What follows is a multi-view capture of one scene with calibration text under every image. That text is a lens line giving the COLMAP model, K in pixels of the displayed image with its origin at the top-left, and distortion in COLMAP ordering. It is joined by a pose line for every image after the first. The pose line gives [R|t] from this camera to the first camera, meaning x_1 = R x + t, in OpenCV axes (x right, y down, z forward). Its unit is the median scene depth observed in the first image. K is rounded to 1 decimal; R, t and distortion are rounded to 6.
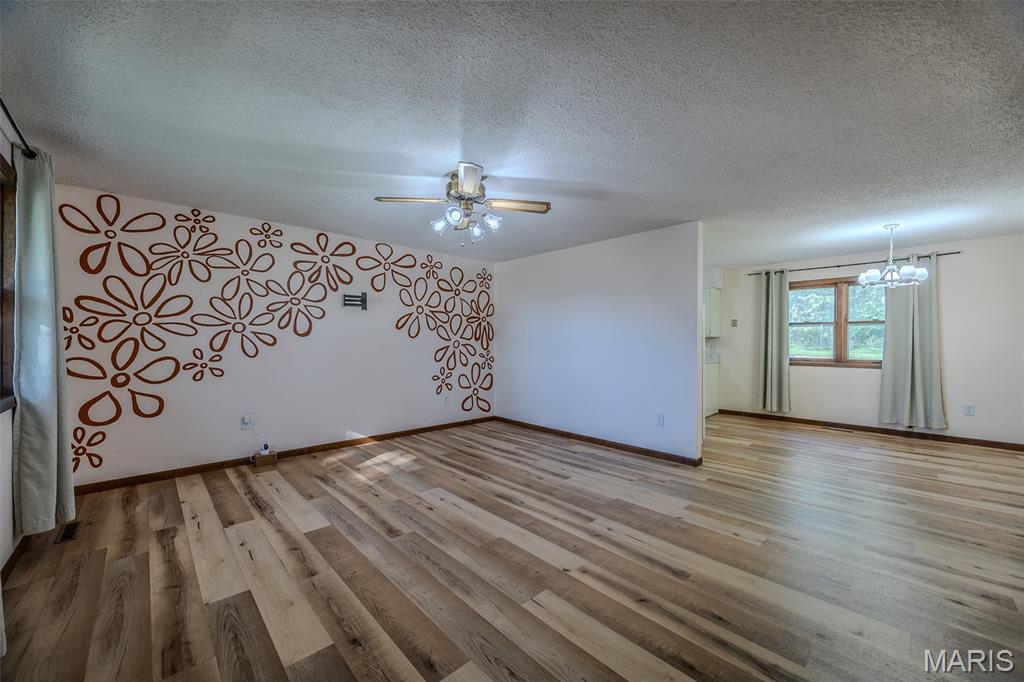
lens RADIAL K [[397.8, 0, 512.0], [0, 397.8, 341.0], [0, 0, 1]] dist [0.000618, 0.000091]
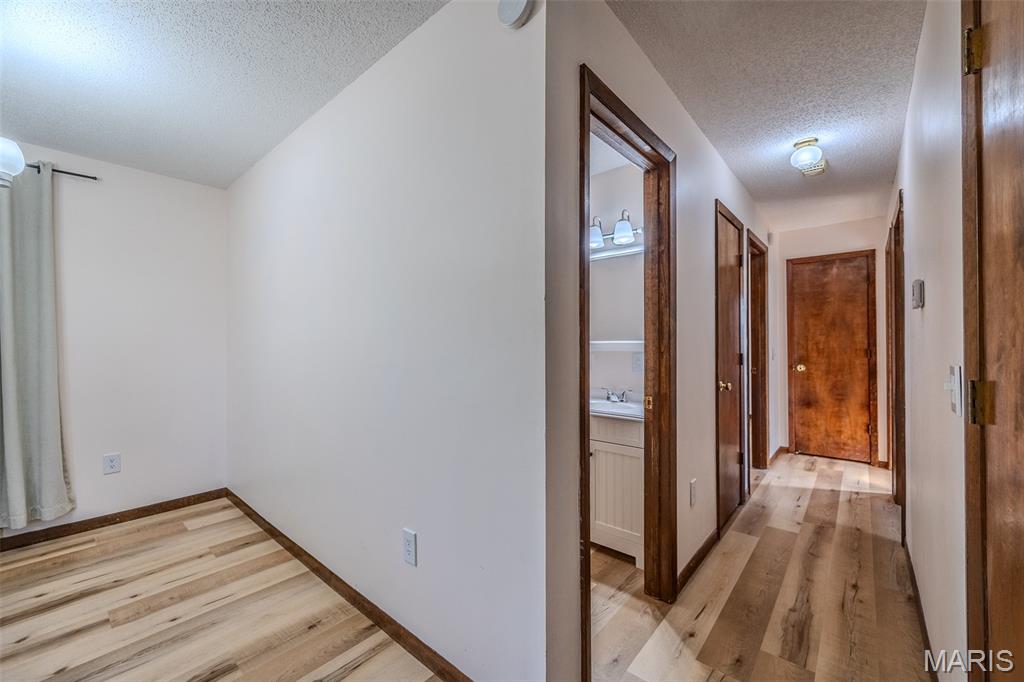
lens RADIAL K [[397.8, 0, 512.0], [0, 397.8, 341.0], [0, 0, 1]] dist [0.000618, 0.000091]
pose [[-0.093761, 0.006873, 0.995571, 0.912772], [0.000491, 0.999976, -0.006857, 0.000743], [-0.995595, -0.000154, -0.093762, 0.838709]]
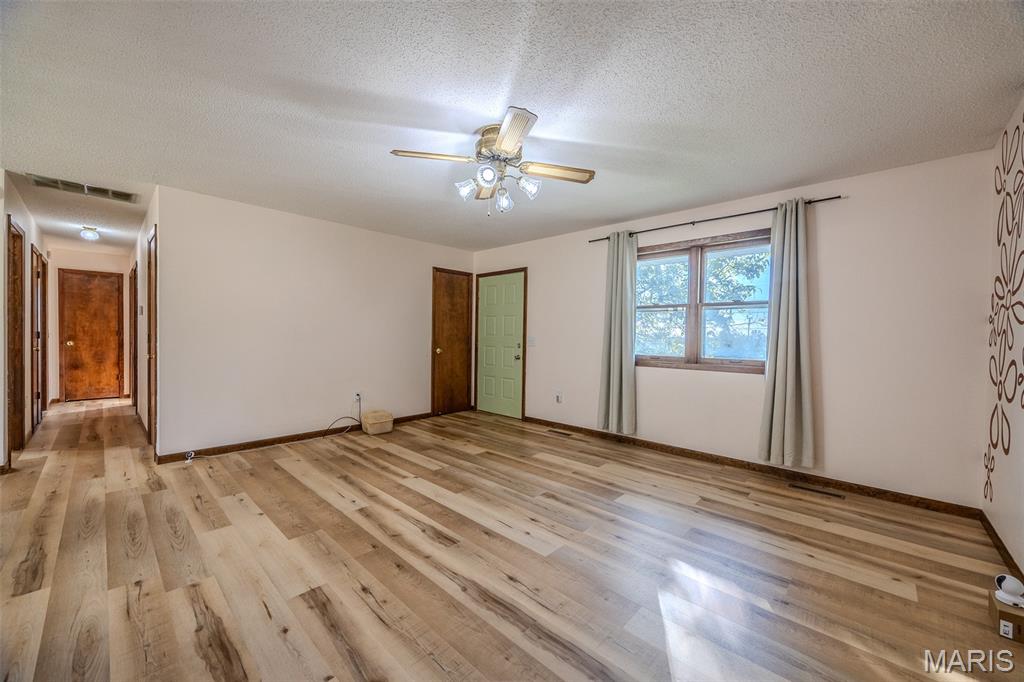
lens RADIAL K [[387.0, 0, 512.0], [0, 387.0, 341.0], [0, 0, 1]] dist [0.001633, 0.000232]
pose [[-0.998293, -0.012432, -0.057066, -0.113840], [-0.013195, 0.999828, 0.013012, 0.020103], [0.056895, 0.013743, -0.998286, 2.006165]]
